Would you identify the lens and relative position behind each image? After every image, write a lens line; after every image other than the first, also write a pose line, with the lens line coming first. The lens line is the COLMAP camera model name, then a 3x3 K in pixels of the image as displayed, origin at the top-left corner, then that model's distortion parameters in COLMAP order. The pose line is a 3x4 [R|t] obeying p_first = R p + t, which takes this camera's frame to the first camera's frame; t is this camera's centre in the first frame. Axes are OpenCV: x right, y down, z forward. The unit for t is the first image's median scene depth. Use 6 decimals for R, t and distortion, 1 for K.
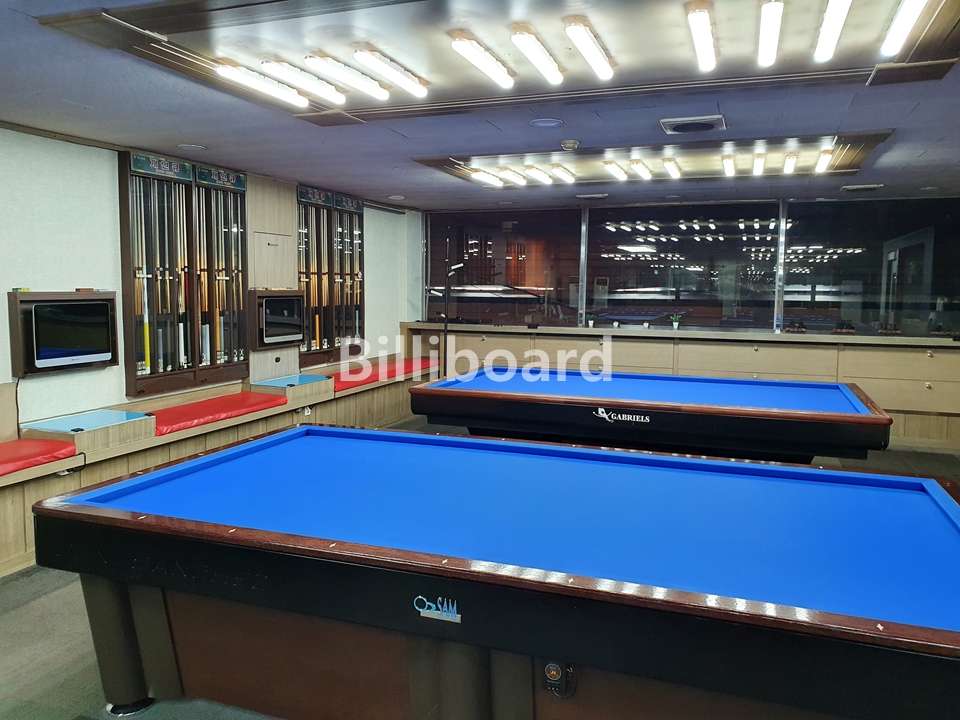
lens RADIAL K [[750.7, 0, 480.0], [0, 750.7, 360.0], [0, 0, 1]] dist [0.099984, -0.239750]
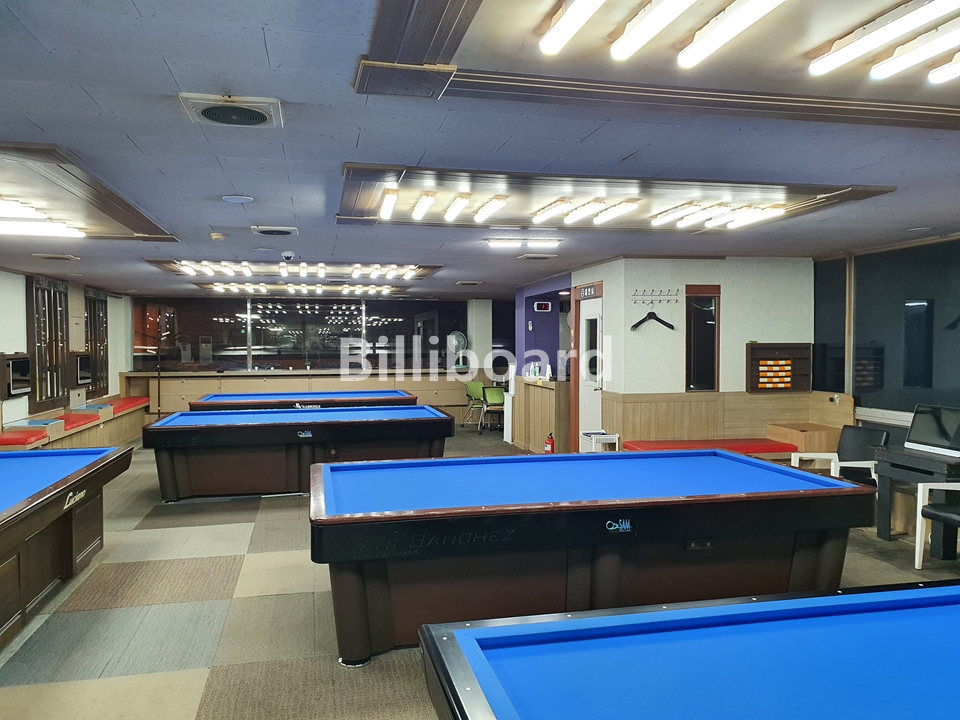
lens RADIAL K [[750.7, 0, 480.0], [0, 750.7, 360.0], [0, 0, 1]] dist [0.099984, -0.239750]
pose [[0.844522, -0.026007, 0.534889, -0.320599], [0.065958, 0.996267, -0.055700, 0.056377], [-0.531443, 0.082320, 0.843085, -0.640918]]
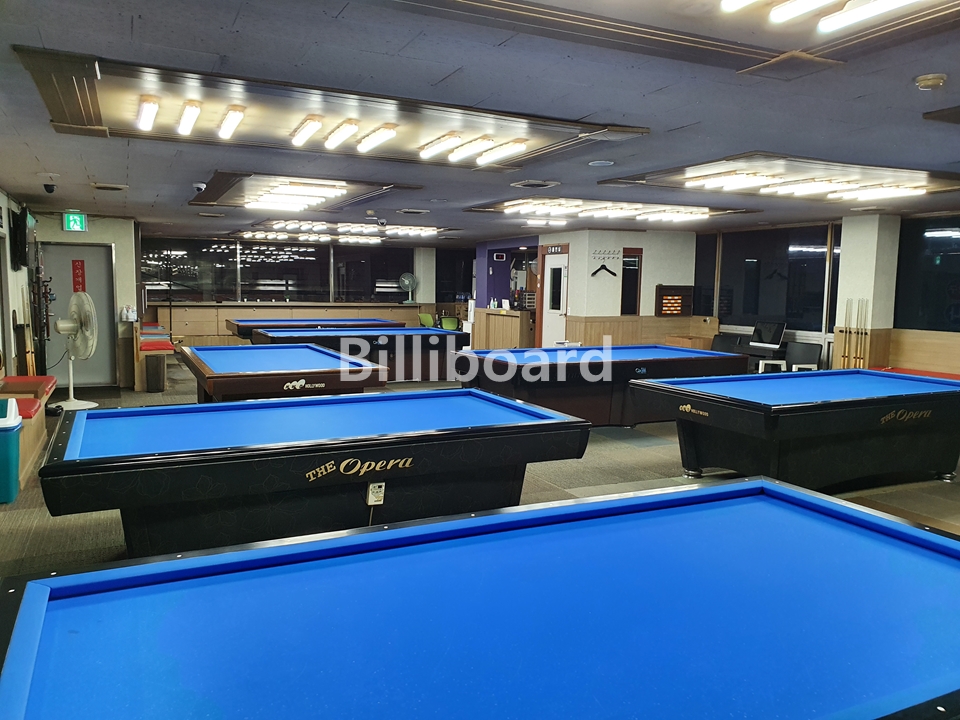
lens RADIAL K [[750.7, 0, 480.0], [0, 750.7, 360.0], [0, 0, 1]] dist [0.099984, -0.239750]
pose [[0.700784, -0.072149, 0.709716, -0.840596], [0.065208, 0.997186, 0.036986, 0.073847], [-0.710387, 0.020361, 0.703517, -0.822505]]
